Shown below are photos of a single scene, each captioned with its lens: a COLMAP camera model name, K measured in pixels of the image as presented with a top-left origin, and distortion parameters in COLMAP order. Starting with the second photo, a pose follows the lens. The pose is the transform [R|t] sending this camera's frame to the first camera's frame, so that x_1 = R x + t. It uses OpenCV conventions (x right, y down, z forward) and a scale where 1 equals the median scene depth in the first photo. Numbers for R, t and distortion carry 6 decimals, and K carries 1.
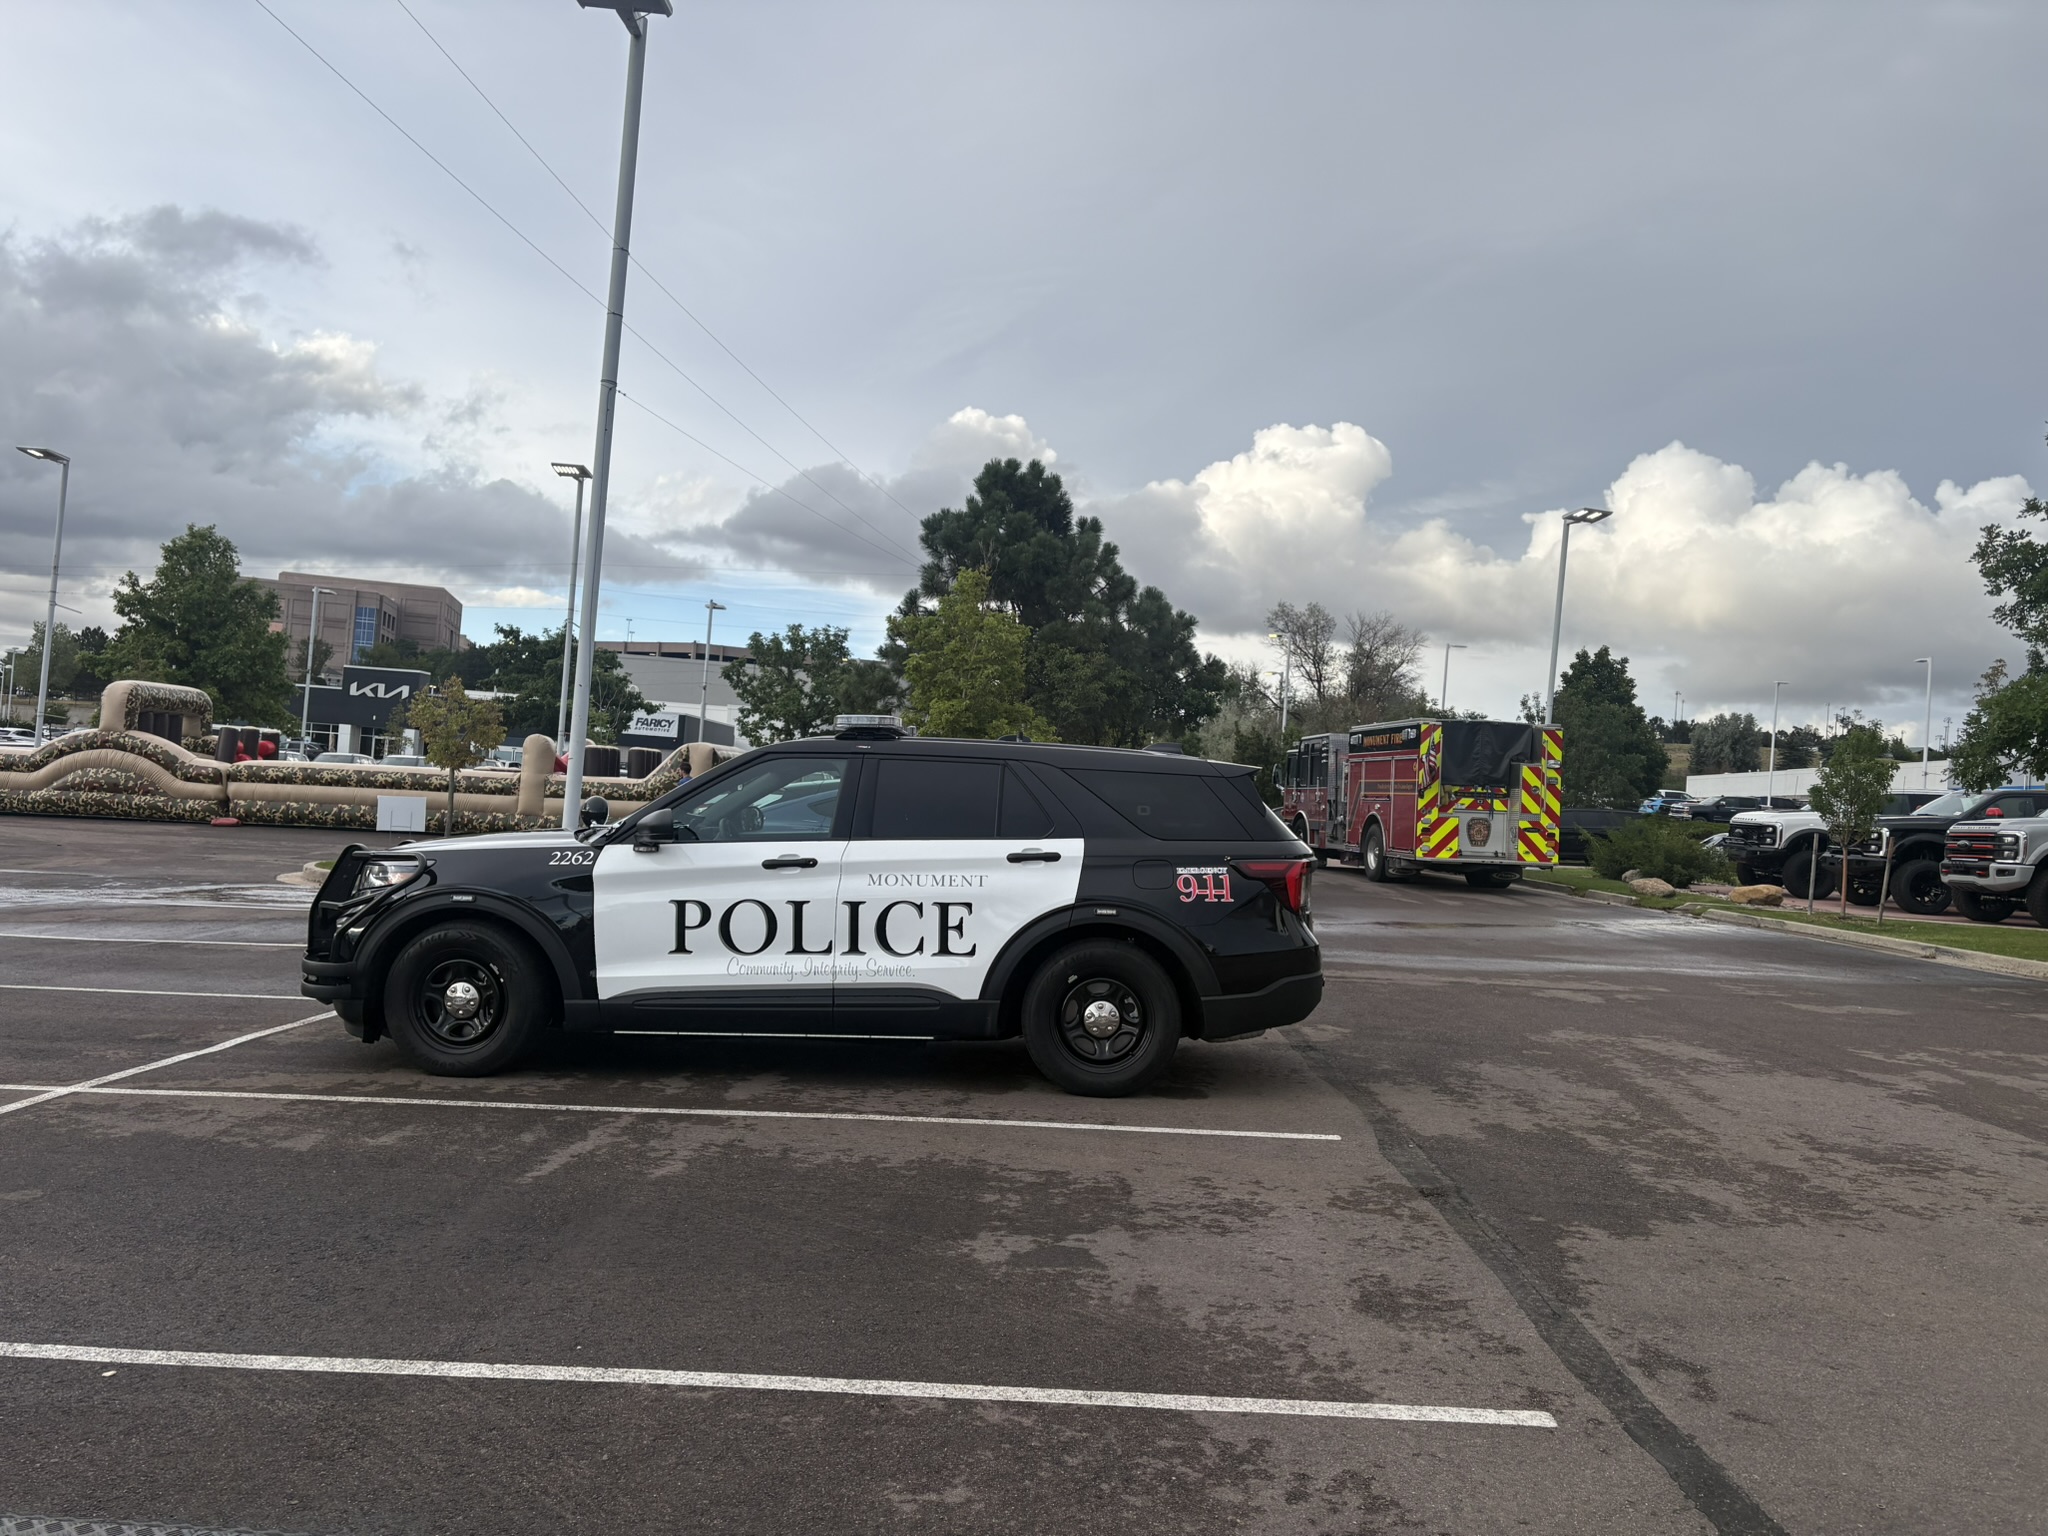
lens RADIAL K [[1522.6, 0, 1051.0], [0, 1522.6, 755.2], [0, 0, 1]] dist [0.221878, -0.368351]
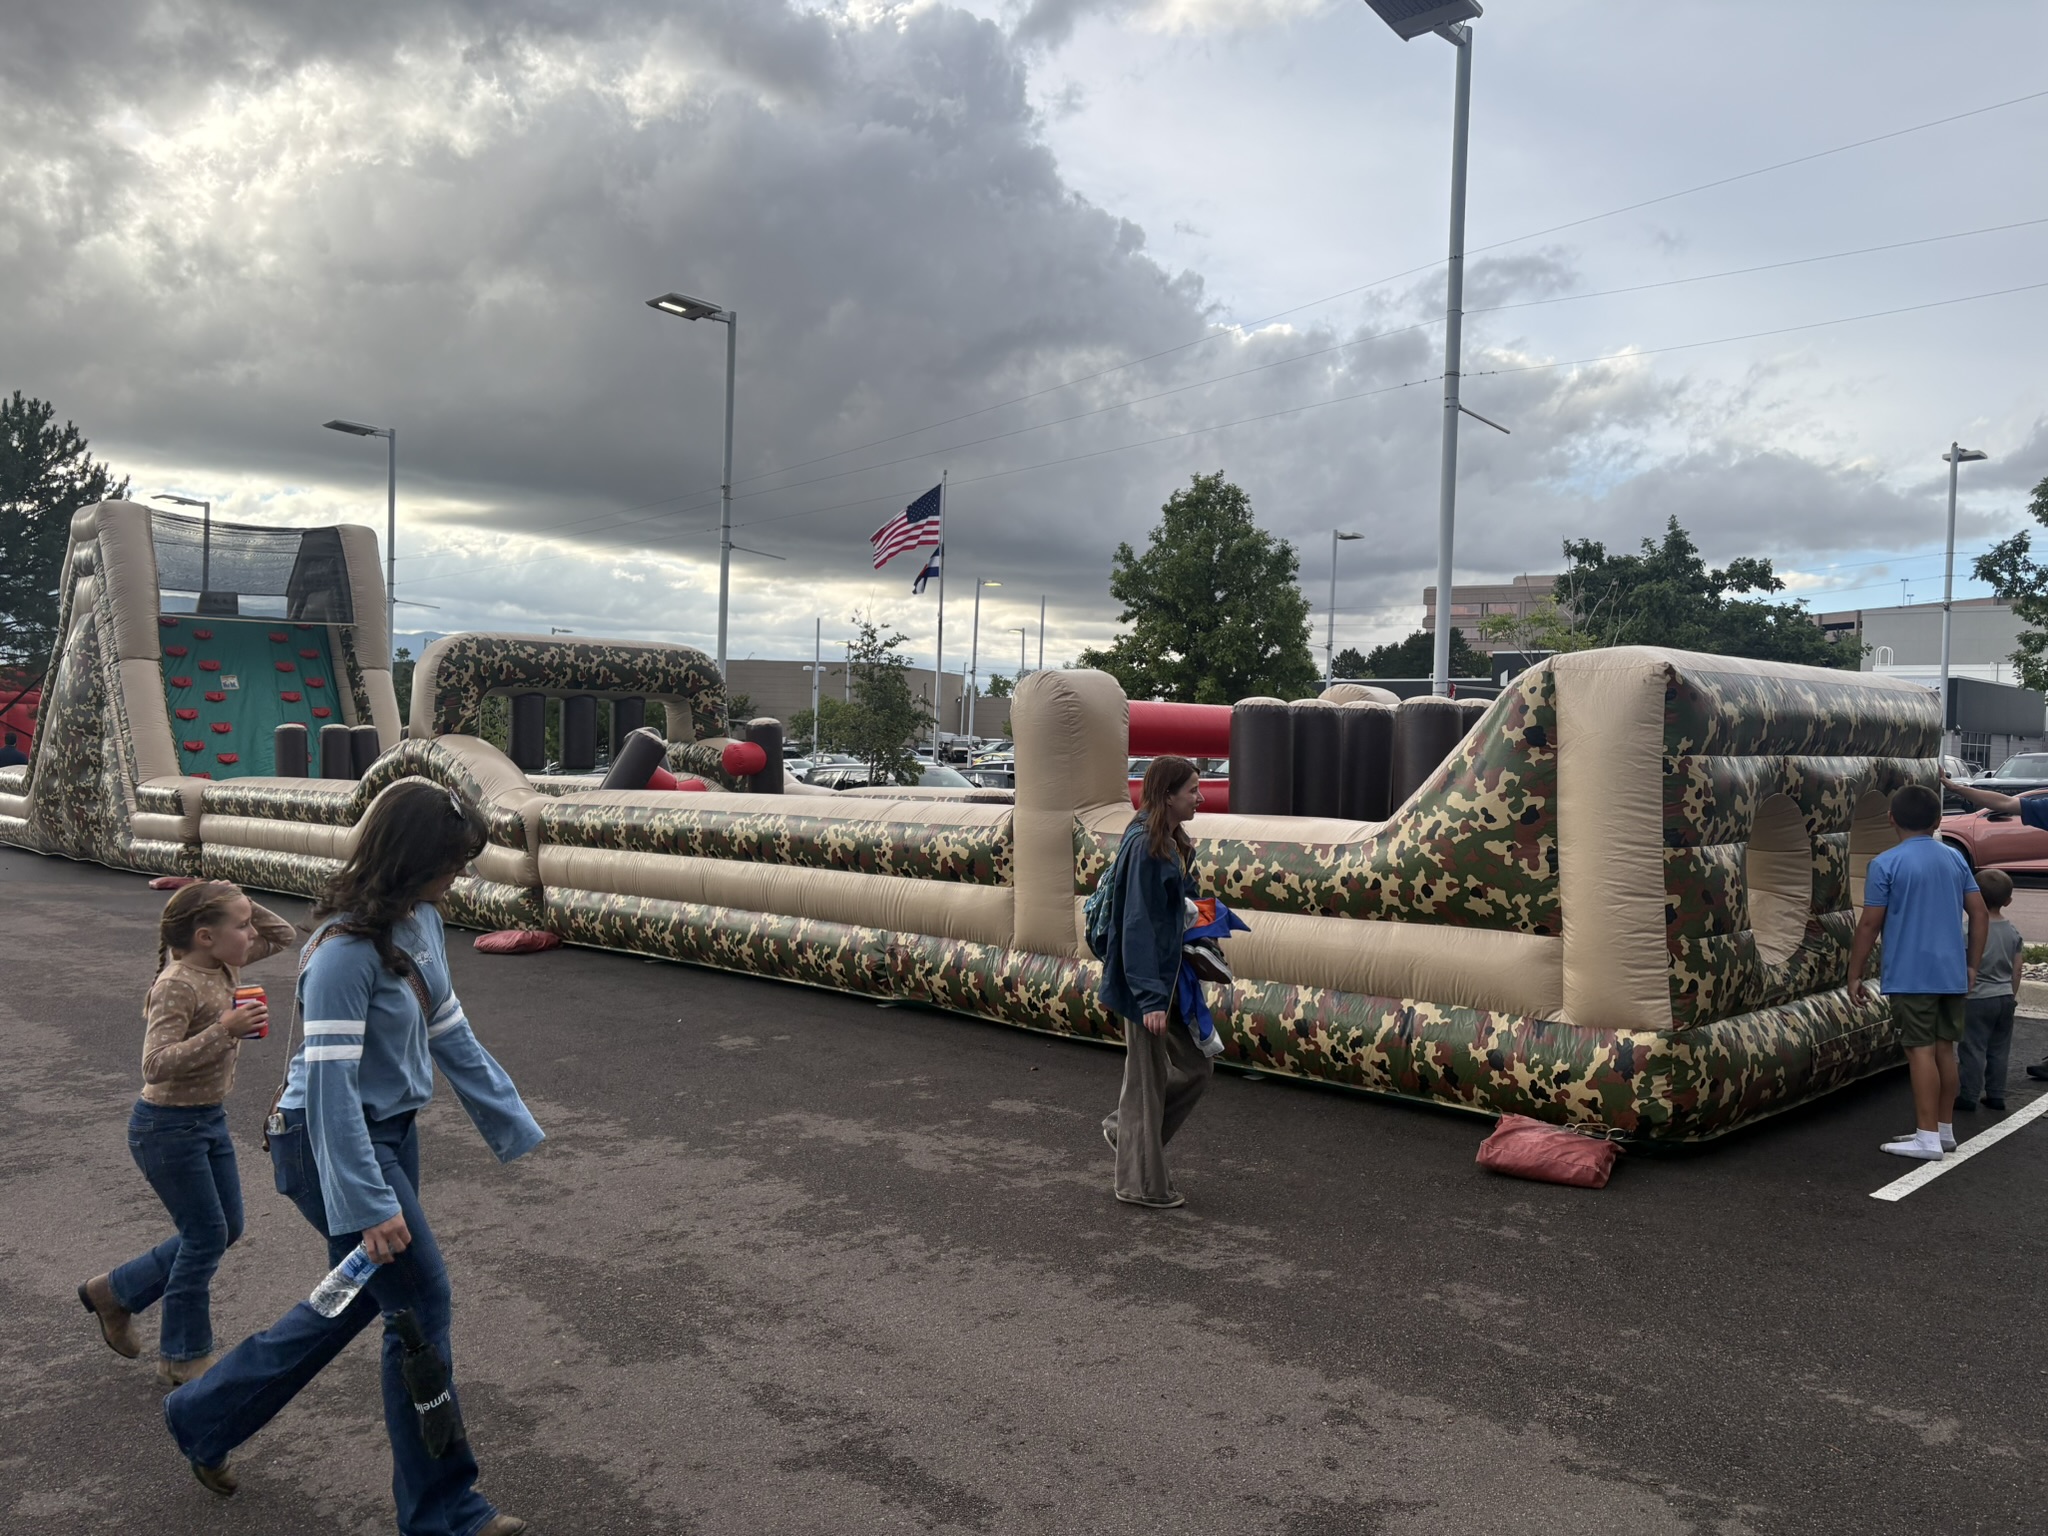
lens RADIAL K [[1522.6, 0, 1051.0], [0, 1522.6, 755.2], [0, 0, 1]] dist [0.221878, -0.368351]
pose [[0.706714, -0.042103, -0.706246, -0.082176], [0.041368, 0.998979, -0.018159, 0.004131], [0.706289, -0.016383, 0.707734, 0.511973]]
